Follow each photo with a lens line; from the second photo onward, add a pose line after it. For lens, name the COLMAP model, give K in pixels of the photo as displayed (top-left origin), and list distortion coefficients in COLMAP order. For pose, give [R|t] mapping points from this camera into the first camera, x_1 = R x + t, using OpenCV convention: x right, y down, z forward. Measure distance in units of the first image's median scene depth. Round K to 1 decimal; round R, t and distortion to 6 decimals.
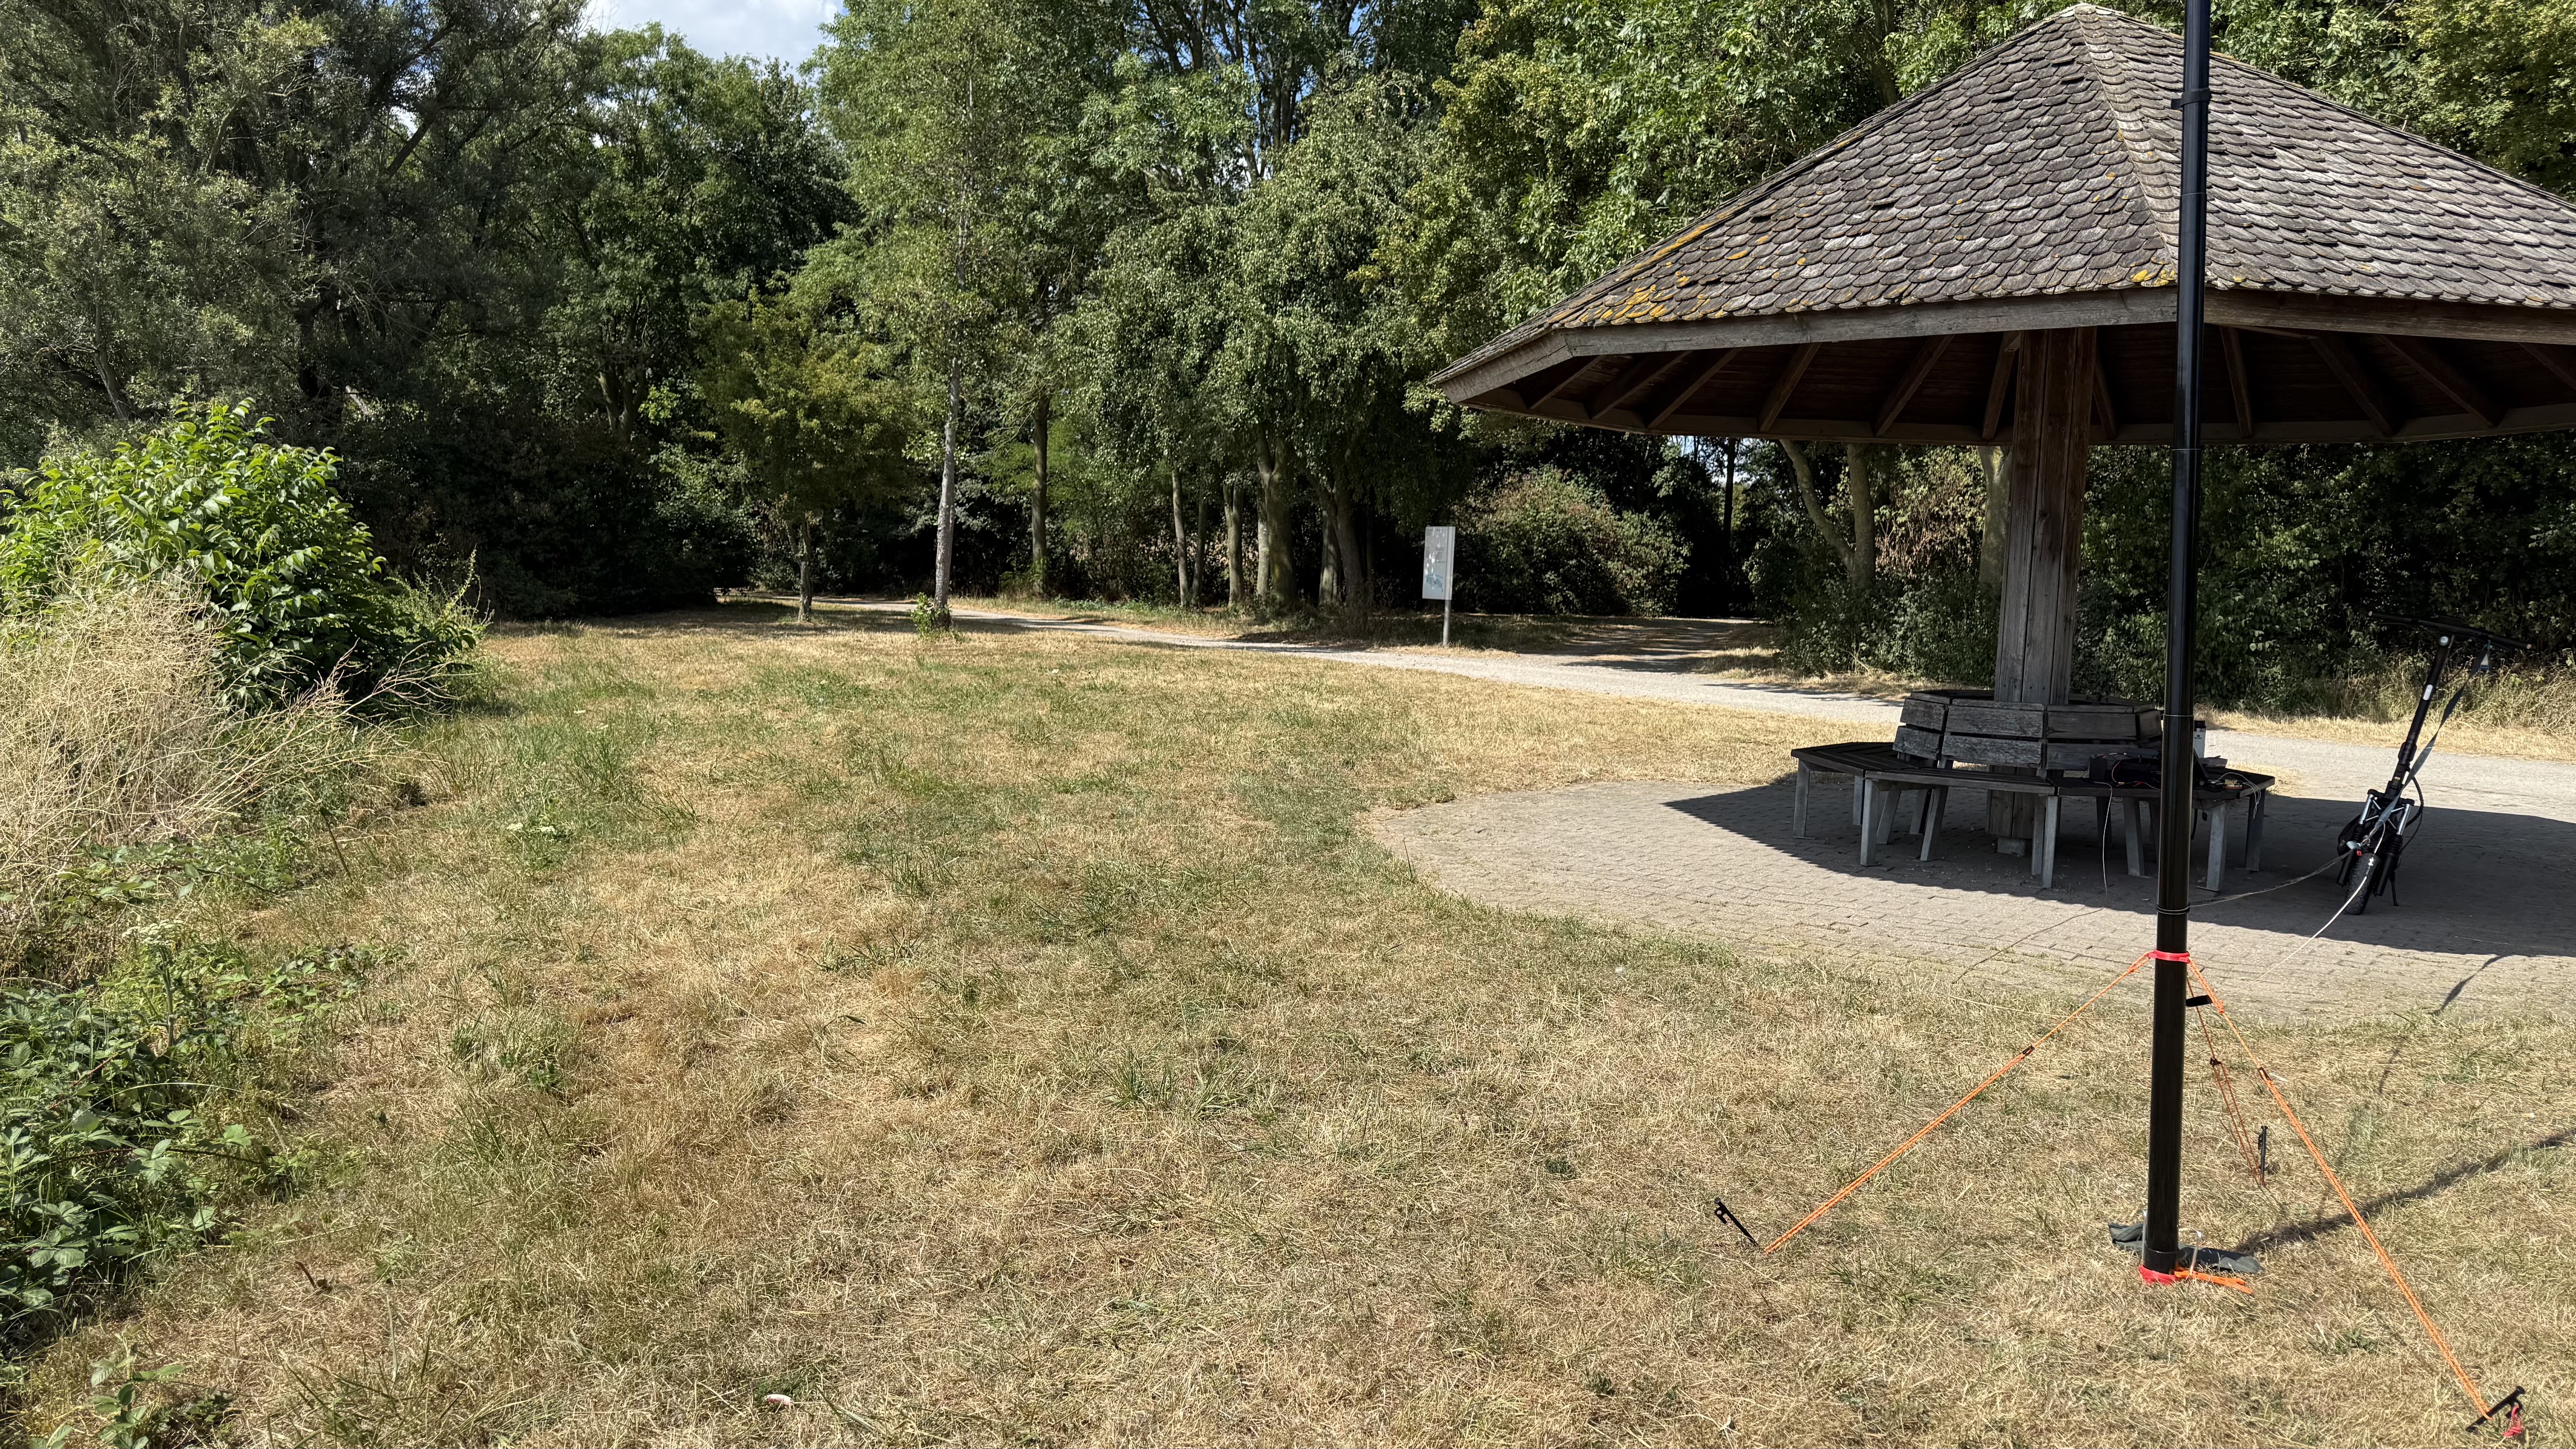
lens RADIAL K [[1487.7, 0, 1294.8], [0, 1487.7, 852.7], [0, 0, 1]] dist [-0.102778, 0.012929]
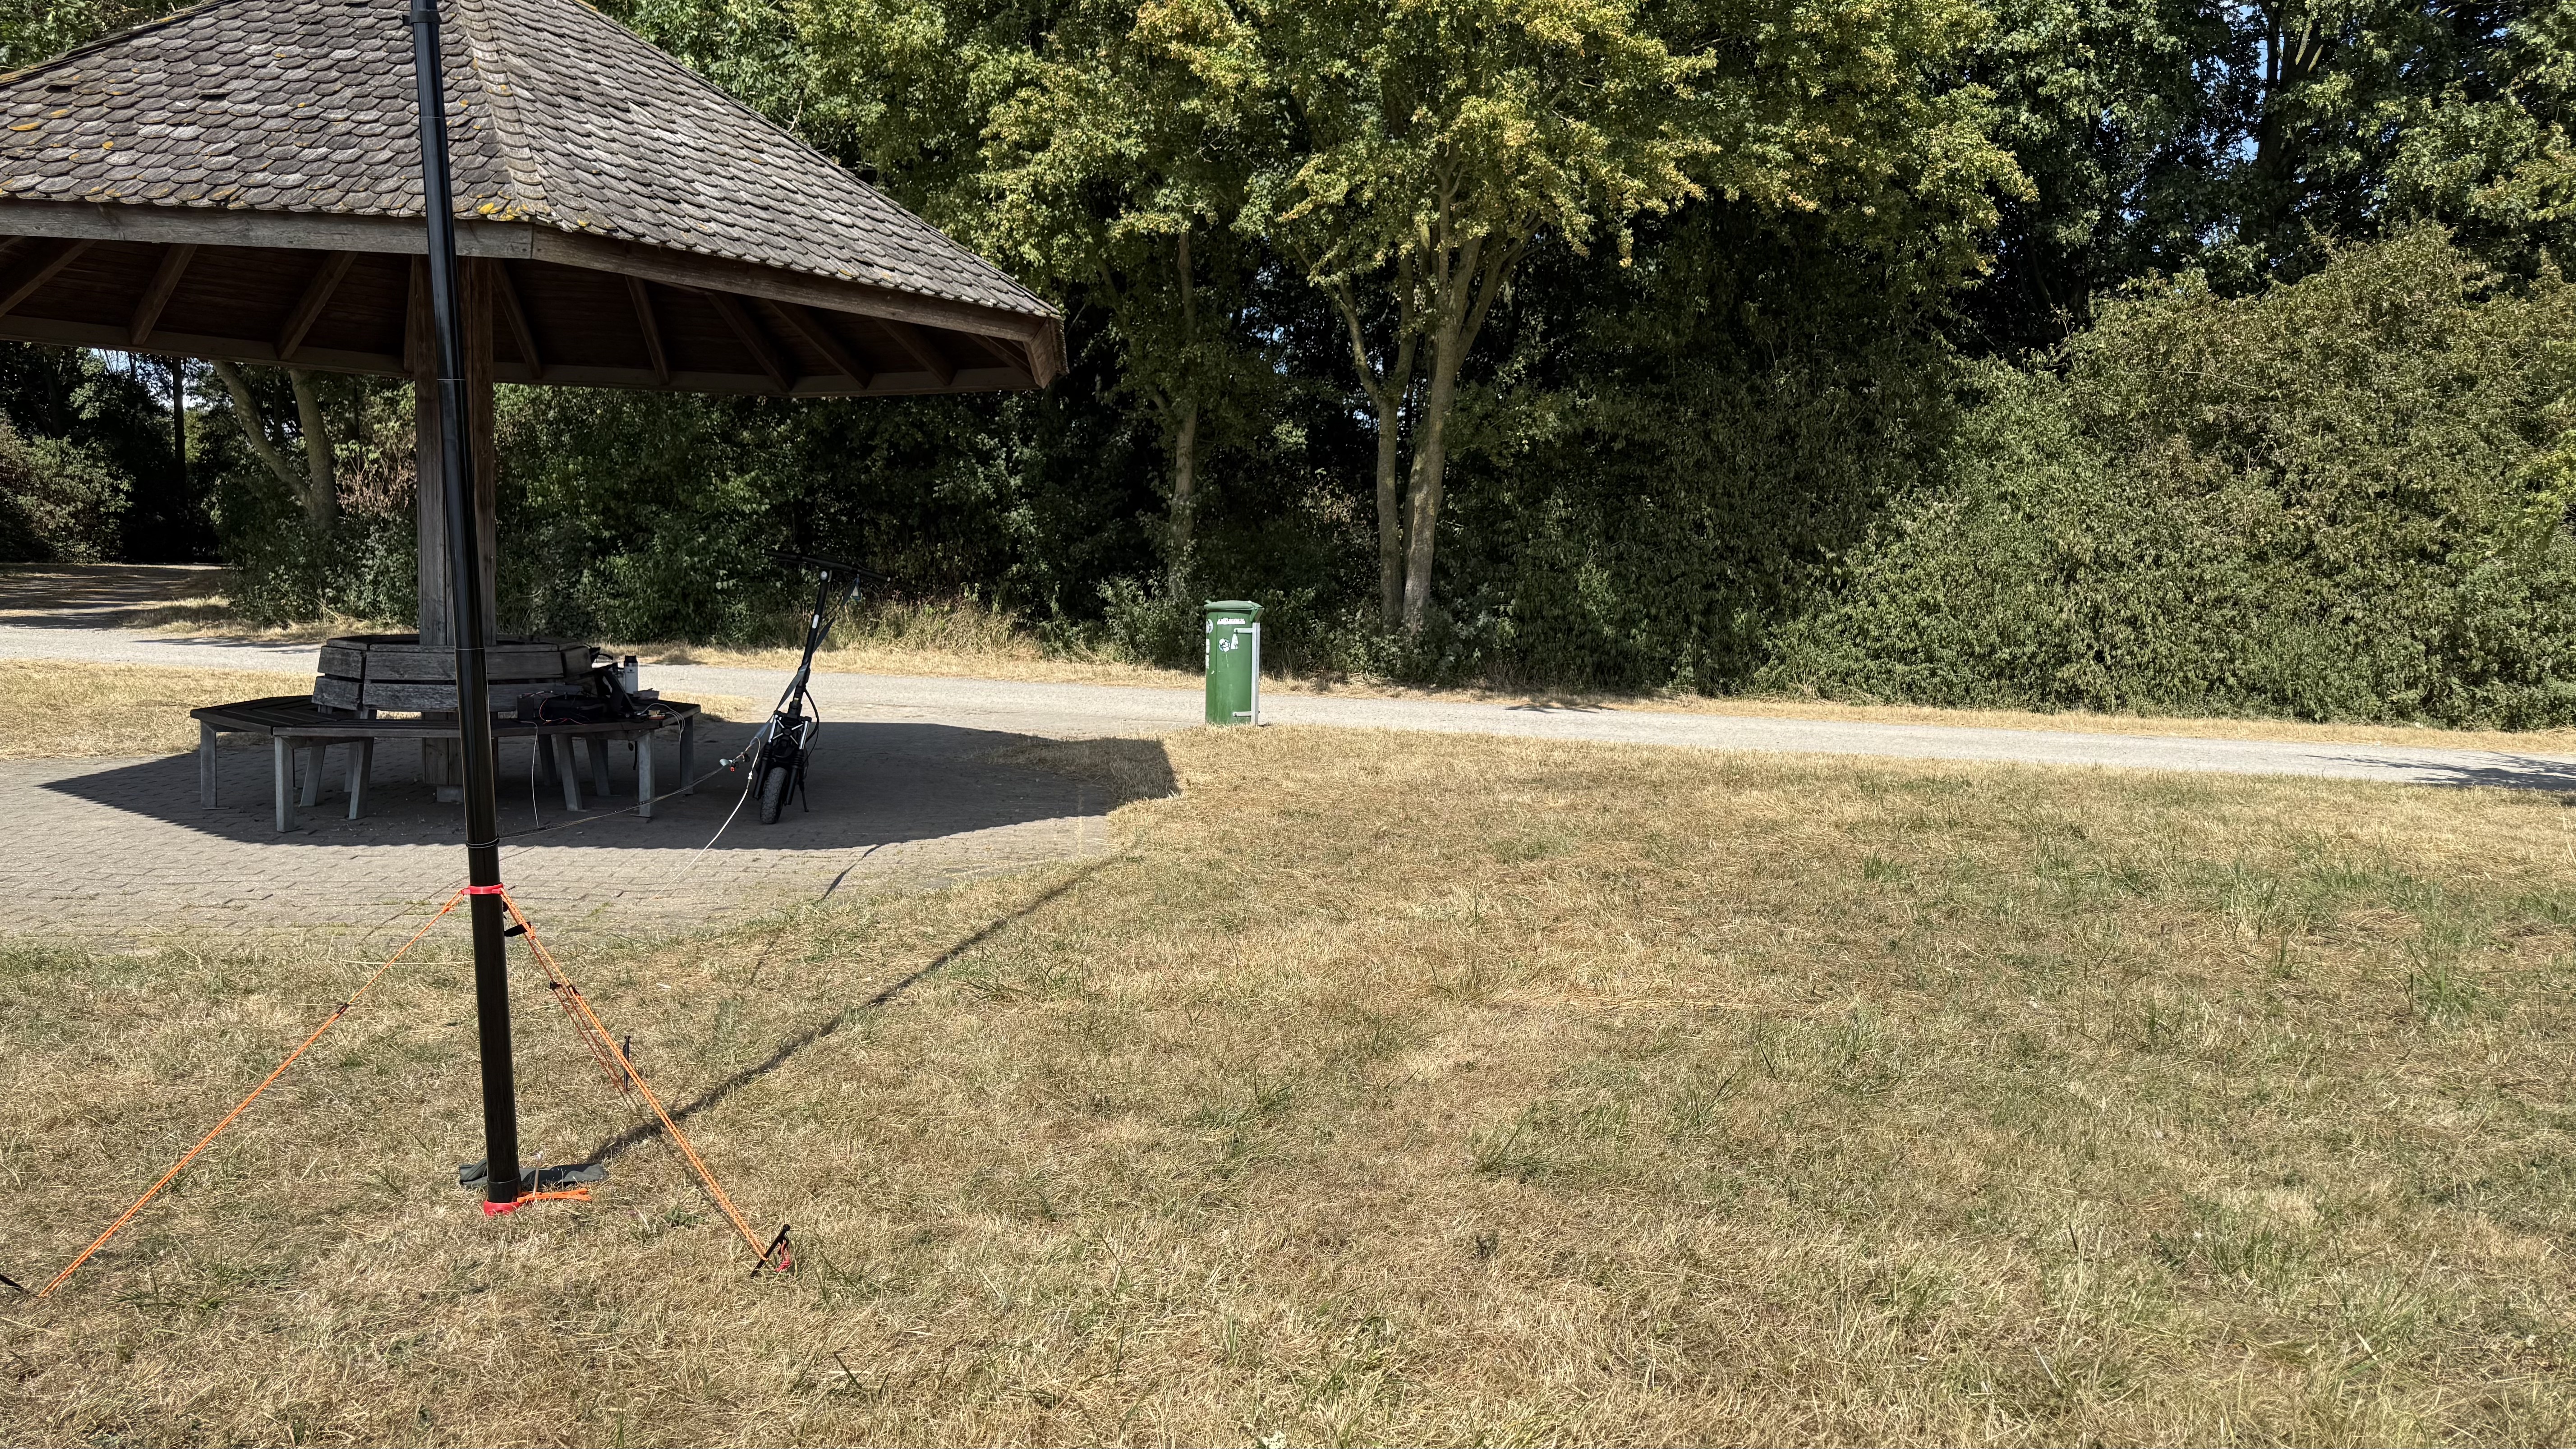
lens RADIAL K [[1487.7, 0, 1294.8], [0, 1487.7, 852.7], [0, 0, 1]] dist [-0.102778, 0.012929]
pose [[0.626630, -0.122837, 0.769576, 0.124552], [0.095337, 0.992166, 0.080737, 0.012551], [-0.773464, 0.022777, 0.633431, -0.049248]]
